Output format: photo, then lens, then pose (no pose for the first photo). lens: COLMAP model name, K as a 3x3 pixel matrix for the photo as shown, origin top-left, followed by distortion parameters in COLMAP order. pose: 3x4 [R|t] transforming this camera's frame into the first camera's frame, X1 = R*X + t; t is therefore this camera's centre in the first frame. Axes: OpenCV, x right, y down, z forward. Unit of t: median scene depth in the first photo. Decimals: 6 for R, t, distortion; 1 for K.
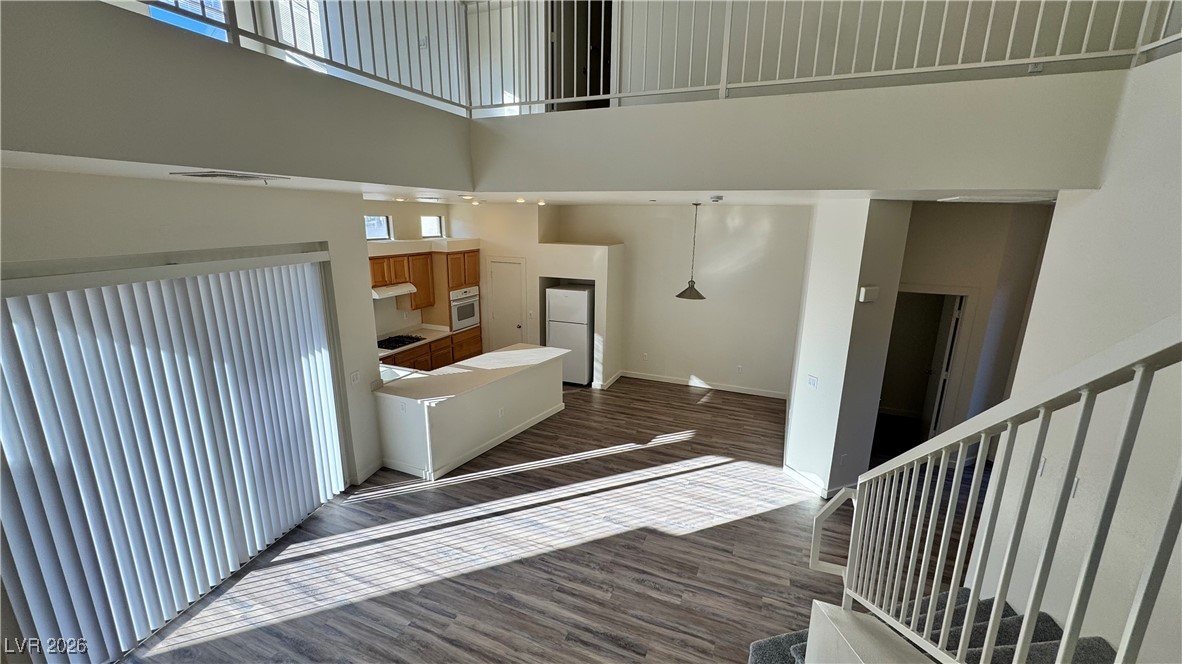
lens RADIAL K [[470.8, 0, 591.0], [0, 470.8, 332.0], [0, 0, 1]] dist [-0.000678, 0.000008]
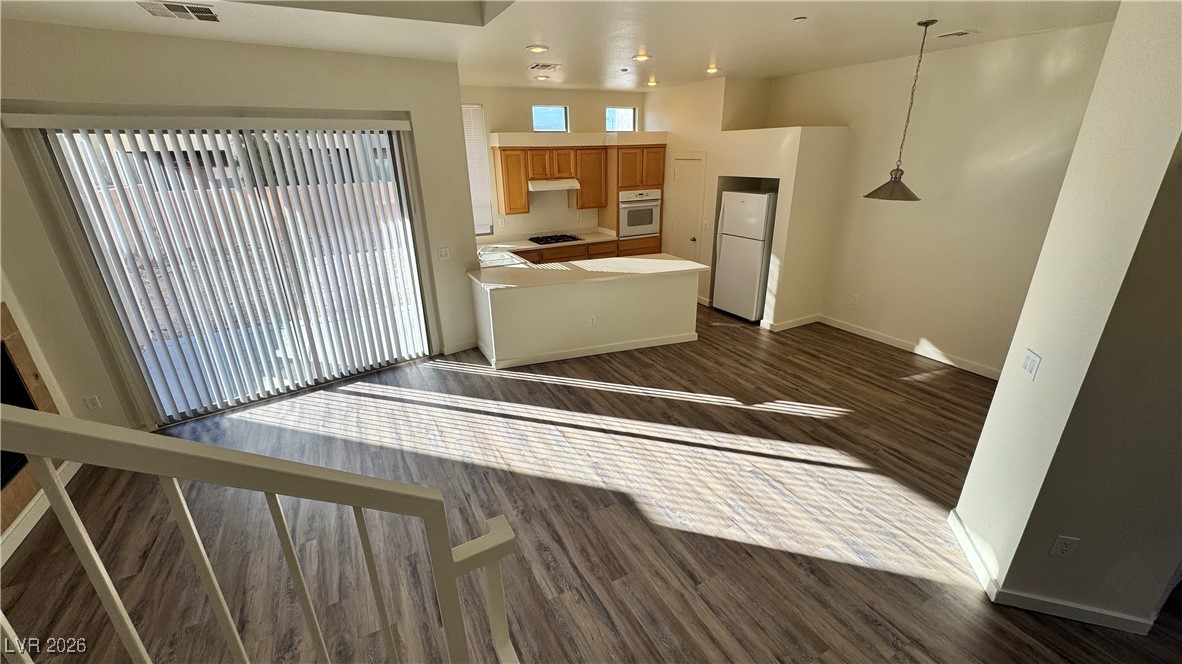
lens RADIAL K [[470.8, 0, 591.0], [0, 470.8, 332.0], [0, 0, 1]] dist [-0.000678, 0.000008]
pose [[0.774613, 0.202007, -0.599307, 0.345079], [-0.123806, 0.977717, 0.169536, 0.043156], [0.620200, -0.057127, 0.782361, 0.317060]]
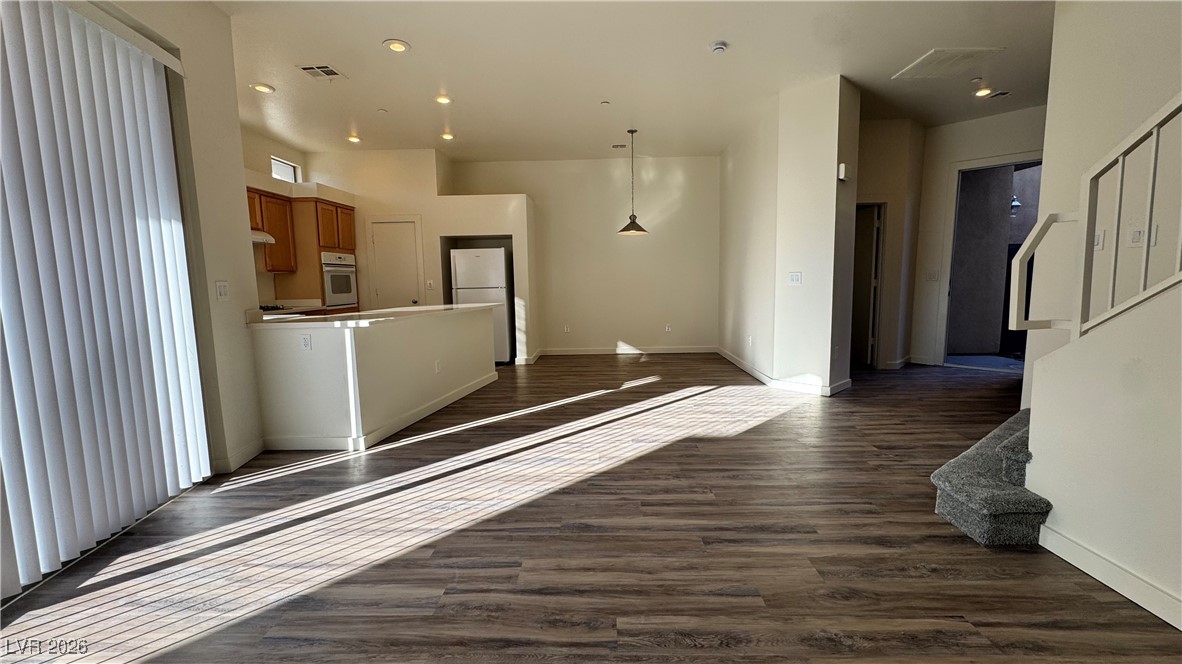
lens RADIAL K [[468.7, 0, 588.3], [0, 468.7, 332.0], [0, 0, 1]] dist [-0.001491, -0.000532]
pose [[0.933387, -0.069890, 0.352001, -0.230474], [0.114408, 0.987624, -0.107279, 0.229802], [-0.340147, 0.140405, 0.929831, 0.227608]]
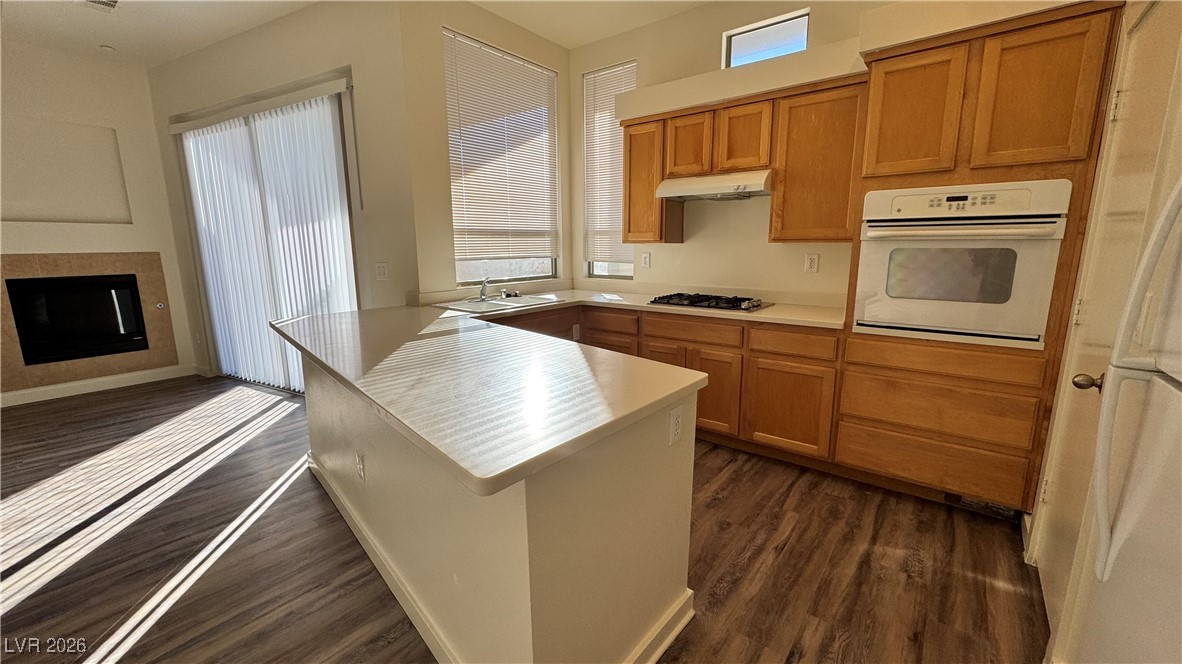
lens RADIAL K [[470.8, 0, 591.0], [0, 470.8, 332.0], [0, 0, 1]] dist [-0.000678, 0.000008]
pose [[-0.269546, 0.167462, -0.948315, 0.075954], [-0.224692, 0.946645, 0.231033, -0.038845], [0.936407, 0.275353, -0.217537, 1.232416]]
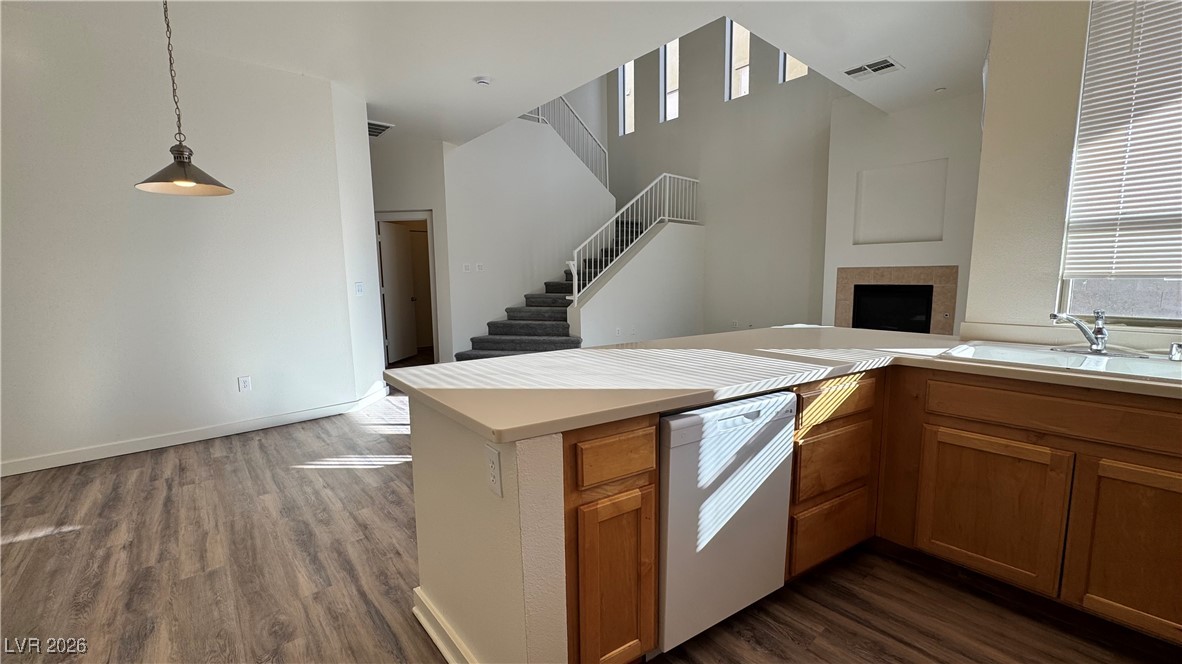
lens RADIAL K [[468.7, 0, 588.3], [0, 468.7, 332.0], [0, 0, 1]] dist [-0.001491, -0.000532]
pose [[-0.894793, -0.054456, 0.443148, -0.298760], [0.110390, 0.934736, 0.337761, -0.065147], [-0.432619, 0.351146, -0.830384, 1.367568]]
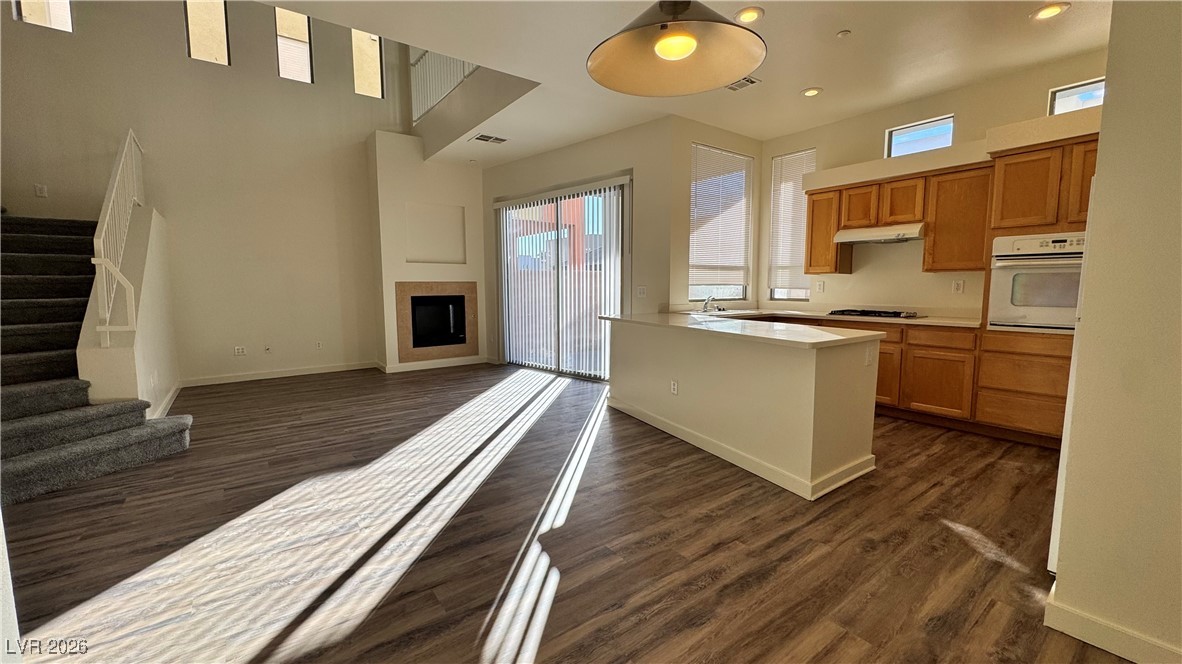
lens RADIAL K [[470.8, 0, 591.0], [0, 470.8, 332.0], [0, 0, 1]] dist [-0.000678, 0.000008]
pose [[-0.507577, 0.076728, -0.858183, 0.428977], [-0.206201, 0.956265, 0.207456, -0.011839], [0.836568, 0.282258, -0.469557, 1.213491]]
